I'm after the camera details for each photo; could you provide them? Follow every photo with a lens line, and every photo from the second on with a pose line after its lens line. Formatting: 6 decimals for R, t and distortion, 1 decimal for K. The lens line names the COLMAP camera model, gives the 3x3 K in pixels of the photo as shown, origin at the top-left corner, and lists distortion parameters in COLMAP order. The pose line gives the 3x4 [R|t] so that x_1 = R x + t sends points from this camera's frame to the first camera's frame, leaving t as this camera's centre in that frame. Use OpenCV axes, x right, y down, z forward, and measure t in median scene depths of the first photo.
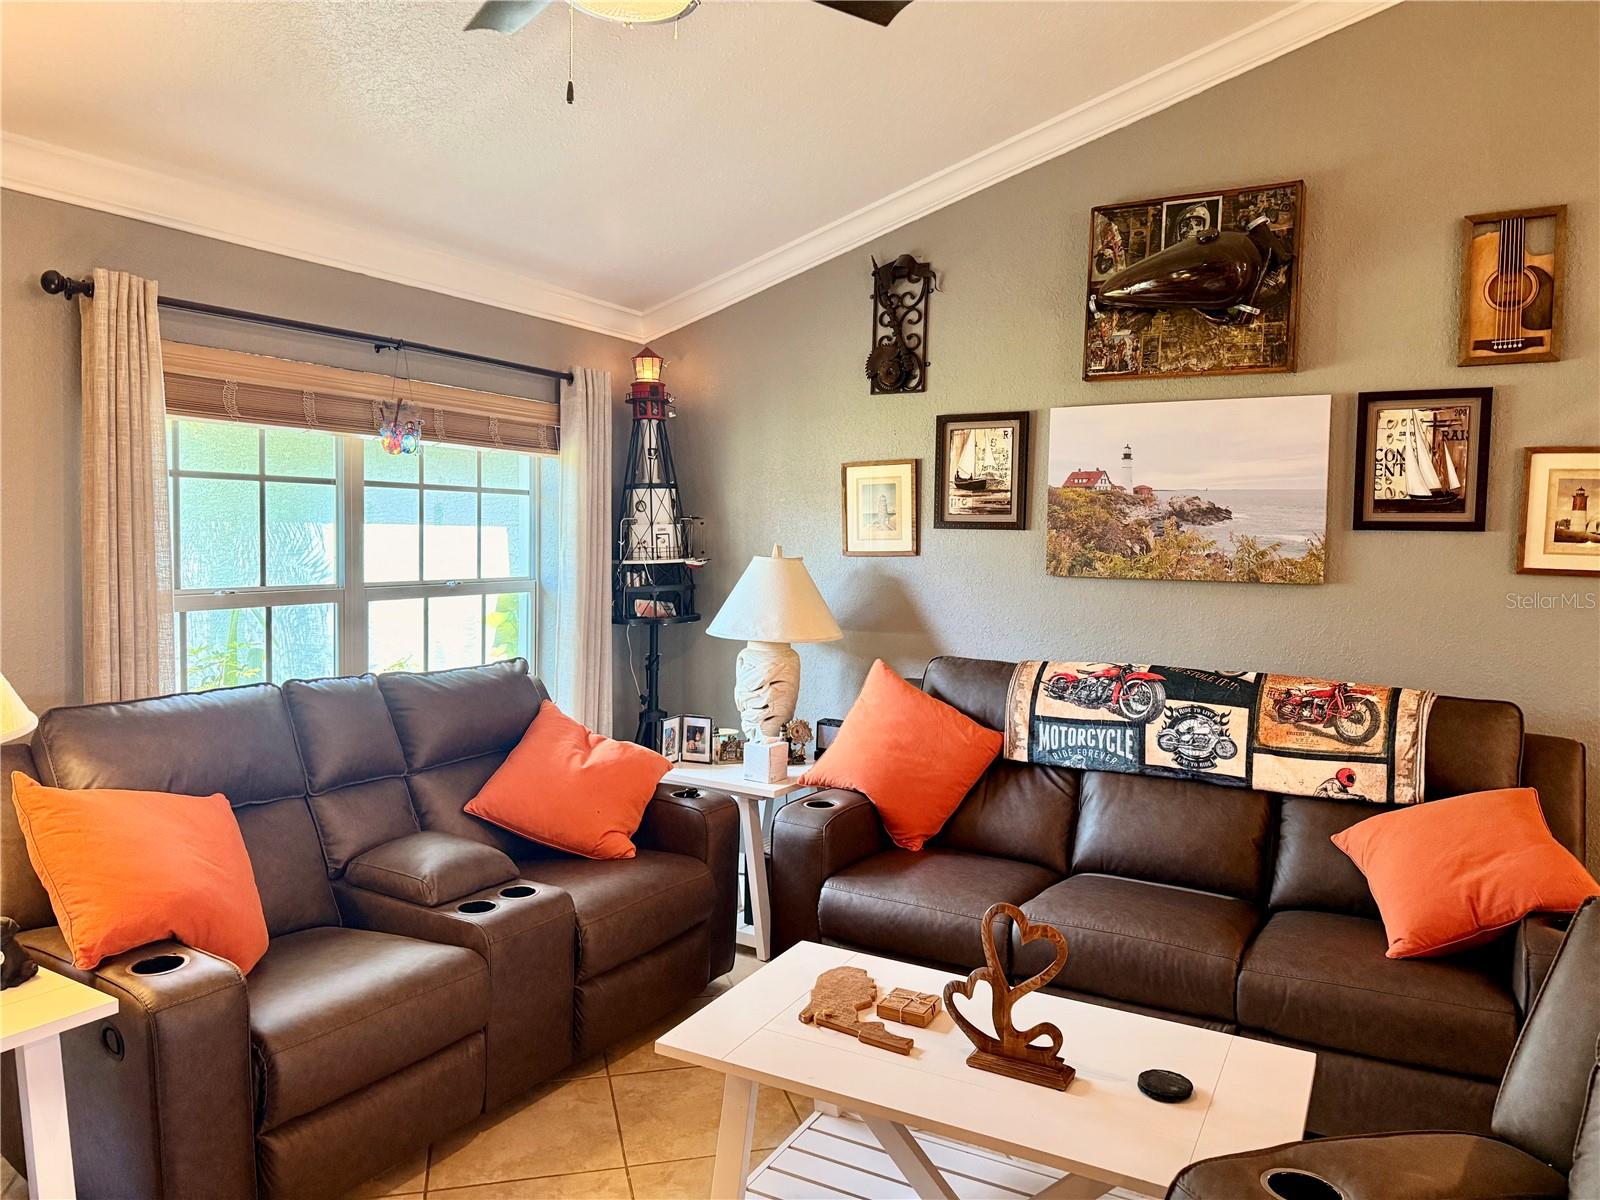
lens RADIAL K [[1115.8, 0, 809.9], [0, 1115.8, 594.8], [0, 0, 1]] dist [0.080251, -0.113022]
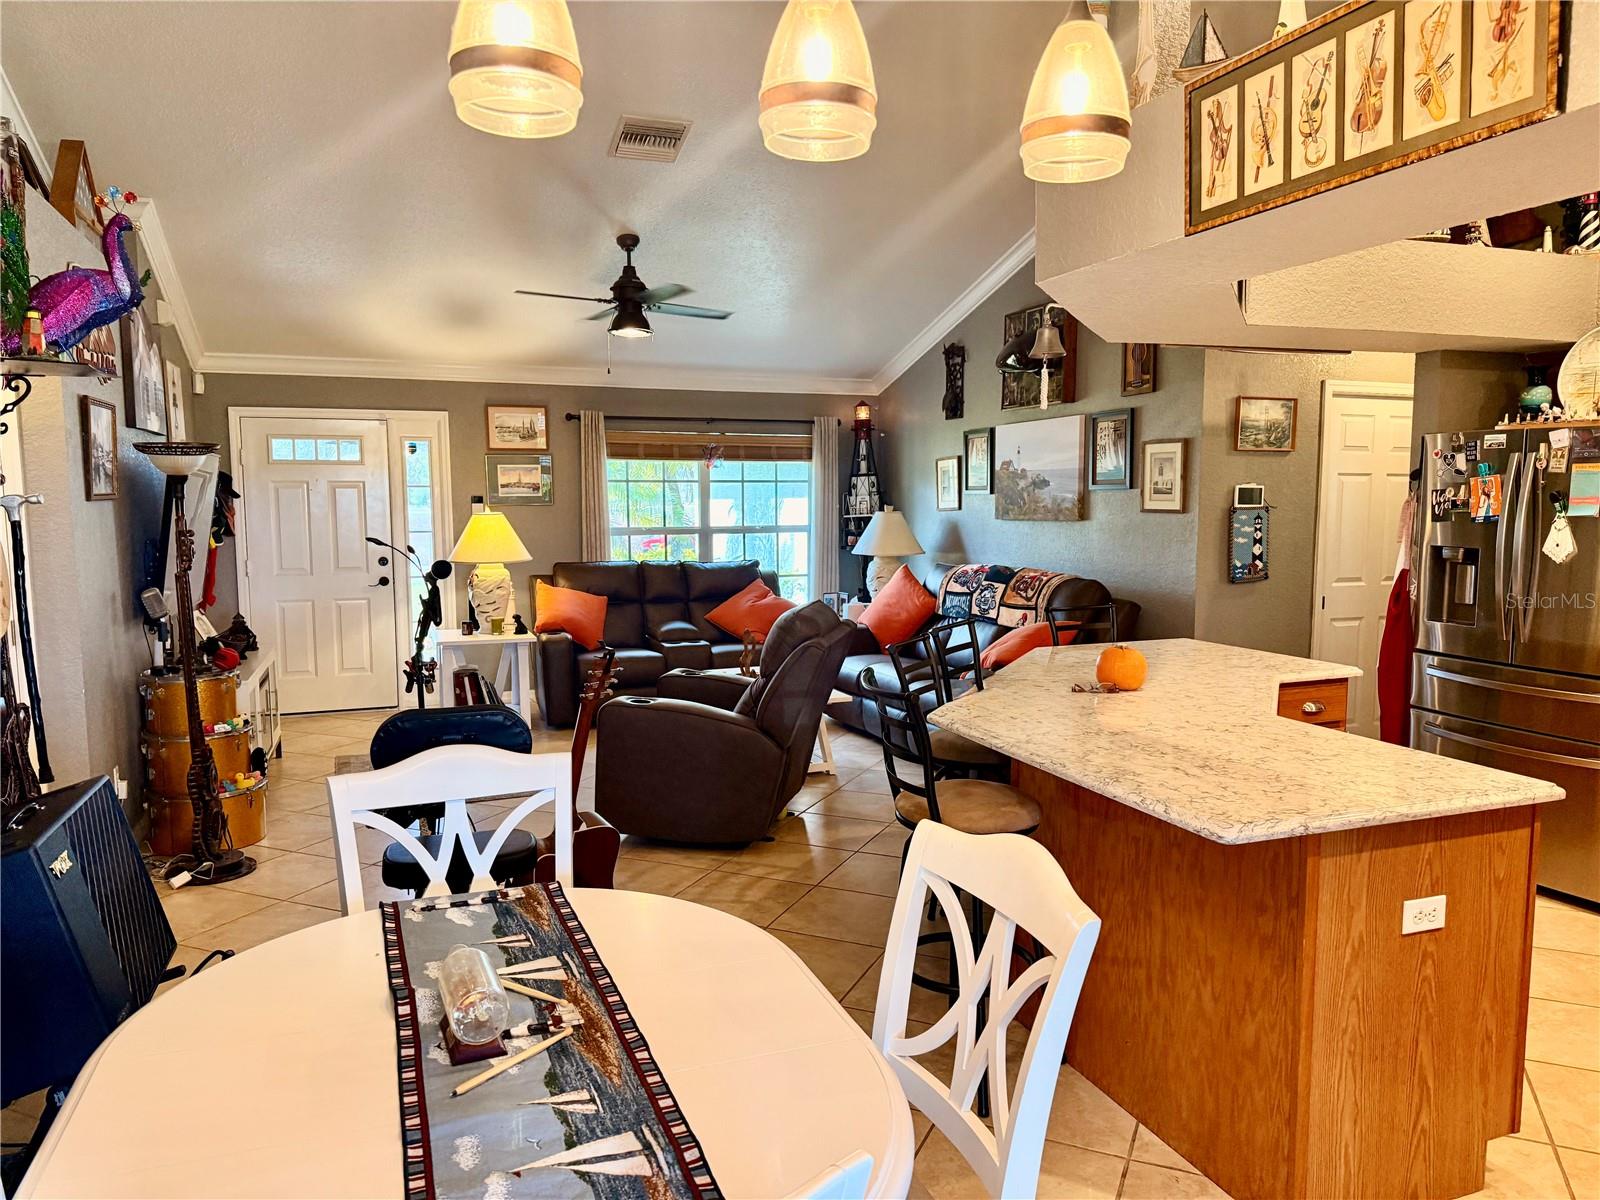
lens RADIAL K [[1115.8, 0, 808.0], [0, 1115.8, 603.9], [0, 0, 1]] dist [0.080251, -0.113022]
pose [[0.784379, 0.035304, -0.619277, 1.169784], [-0.017190, 0.999233, 0.035193, 0.064451], [0.620044, -0.016959, 0.784384, -0.637620]]
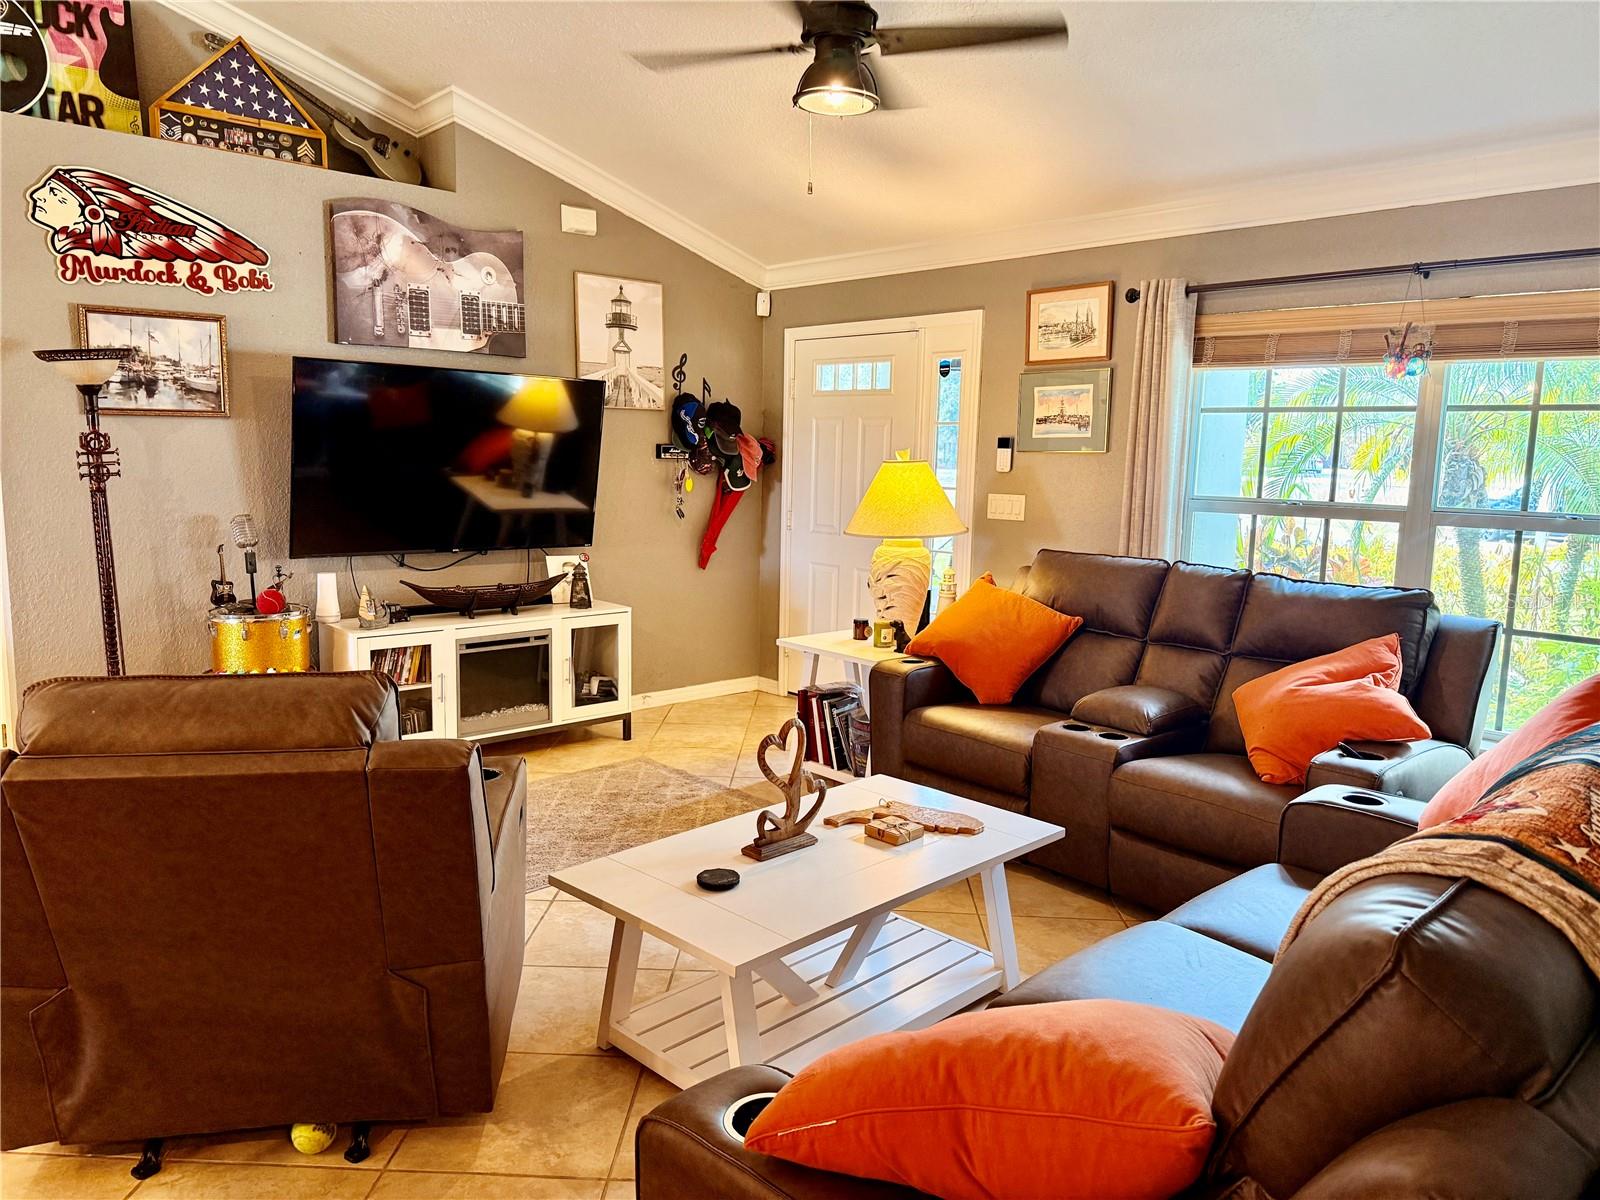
lens RADIAL K [[1115.8, 0, 791.1], [0, 1115.8, 608.5], [0, 0, 1]] dist [0.080251, -0.113022]
pose [[-0.290643, 0.106896, -0.950842, 0.777175], [-0.088366, 0.986494, 0.137915, -0.010391], [0.952743, 0.124106, -0.277271, 0.767165]]
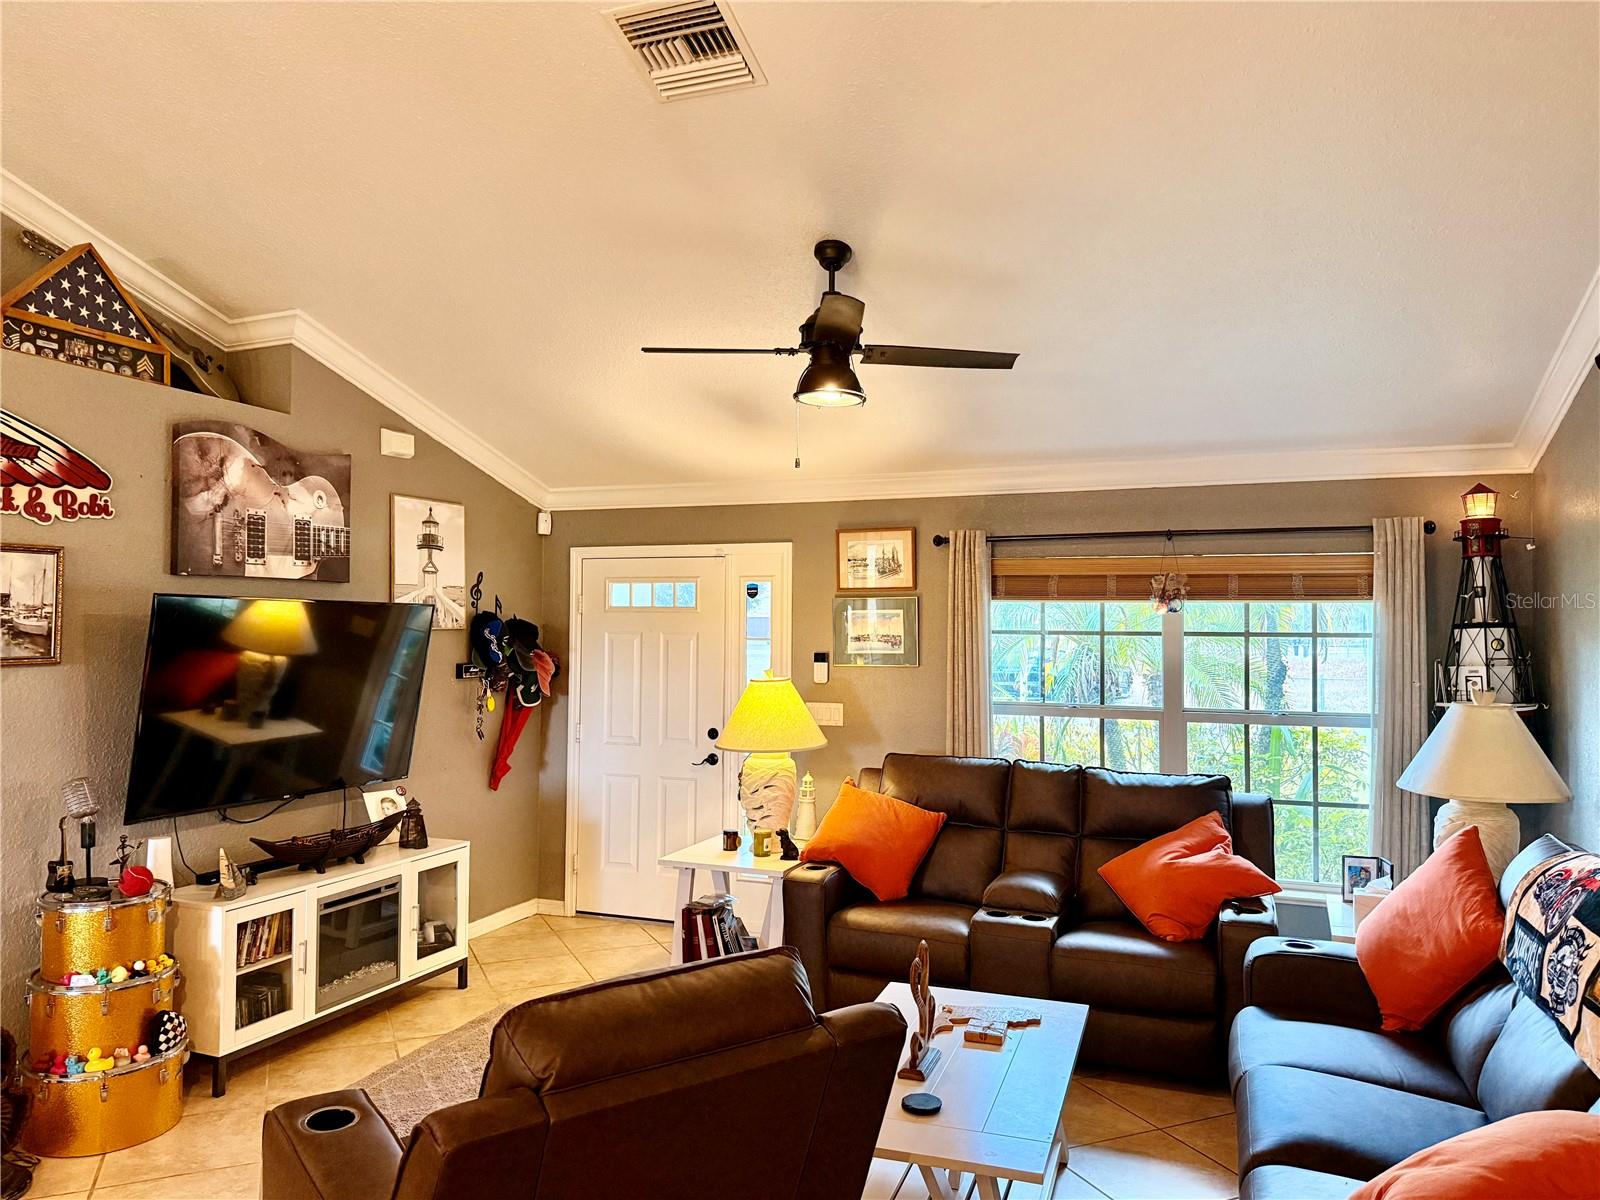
lens RADIAL K [[1115.8, 0, 800.0], [0, 1115.8, 596.1], [0, 0, 1]] dist [0.080251, -0.113022]
pose [[0.156412, -0.050916, -0.986379, 0.893941], [-0.064425, 0.996018, -0.061629, -0.032423], [0.985589, 0.073187, 0.152508, 0.348753]]
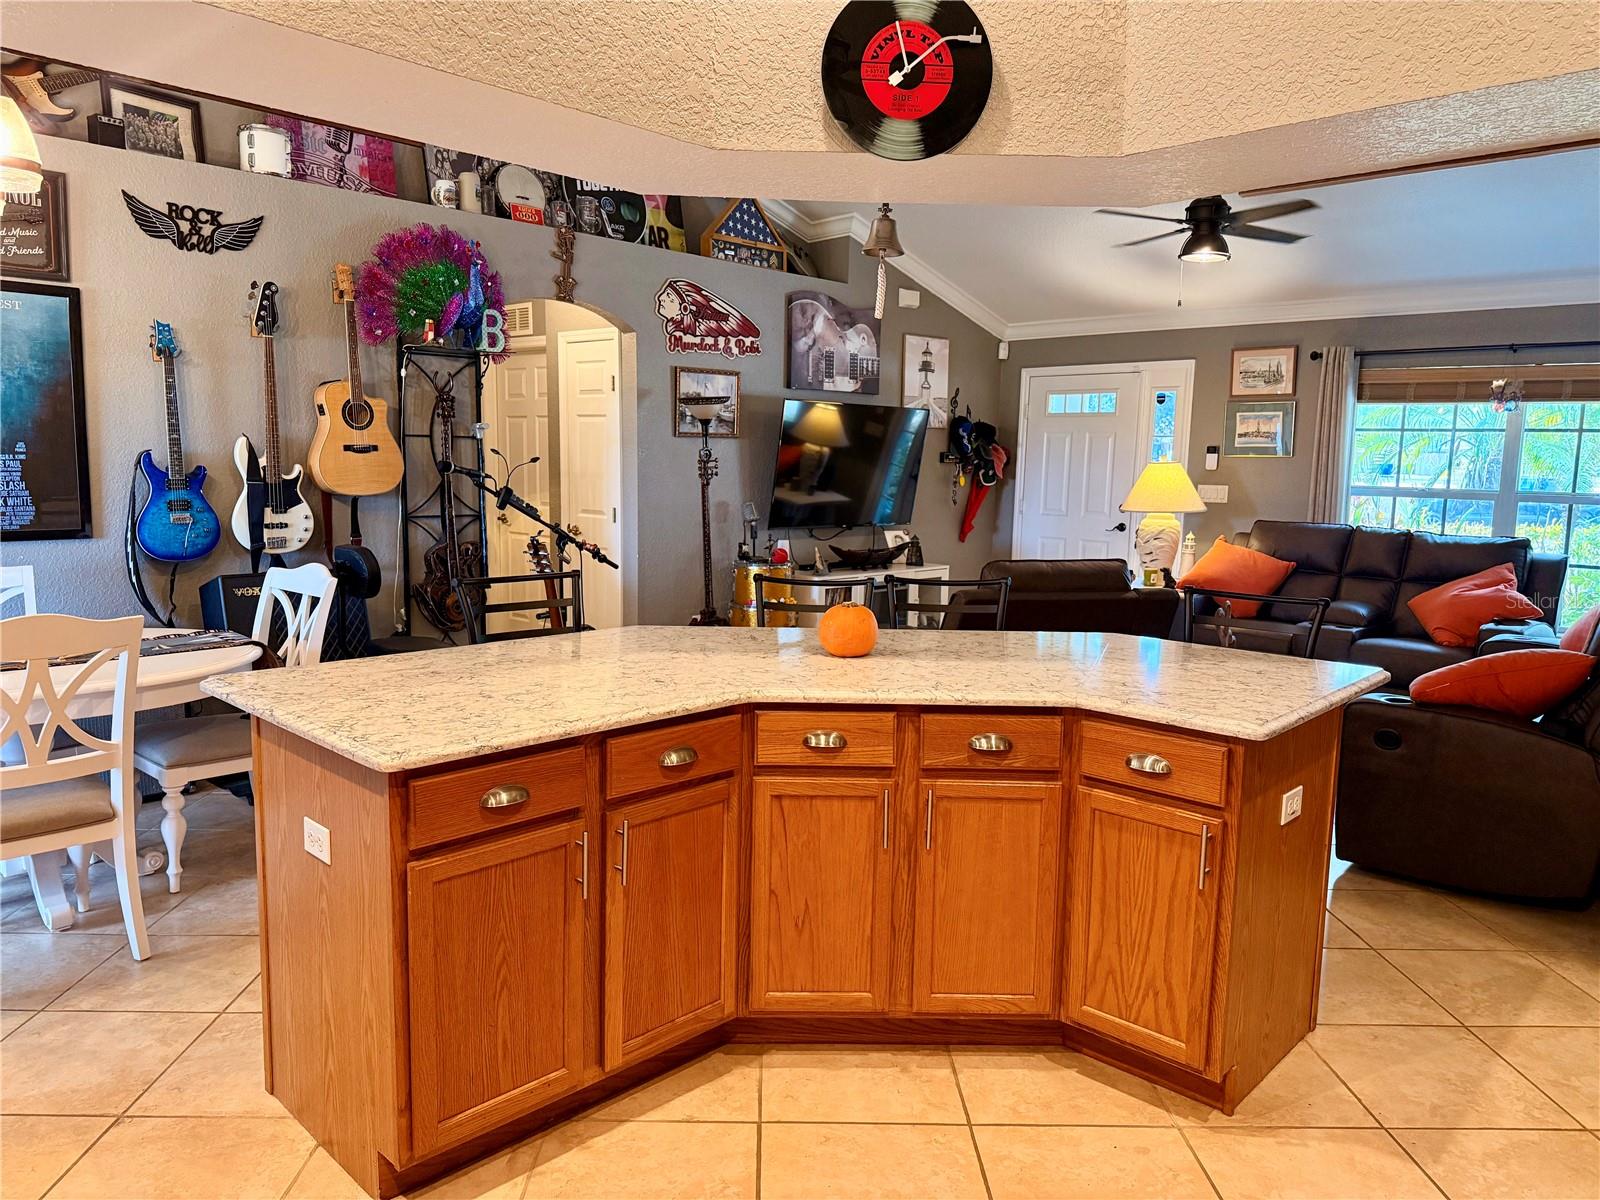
lens RADIAL K [[1115.8, 0, 784.8], [0, 1115.8, 610.4], [0, 0, 1]] dist [0.080251, -0.113022]
pose [[-0.243241, 0.106990, -0.964047, 1.537473], [-0.086298, 0.987569, 0.131375, 0.038608], [0.966119, 0.115151, -0.230984, 0.377283]]
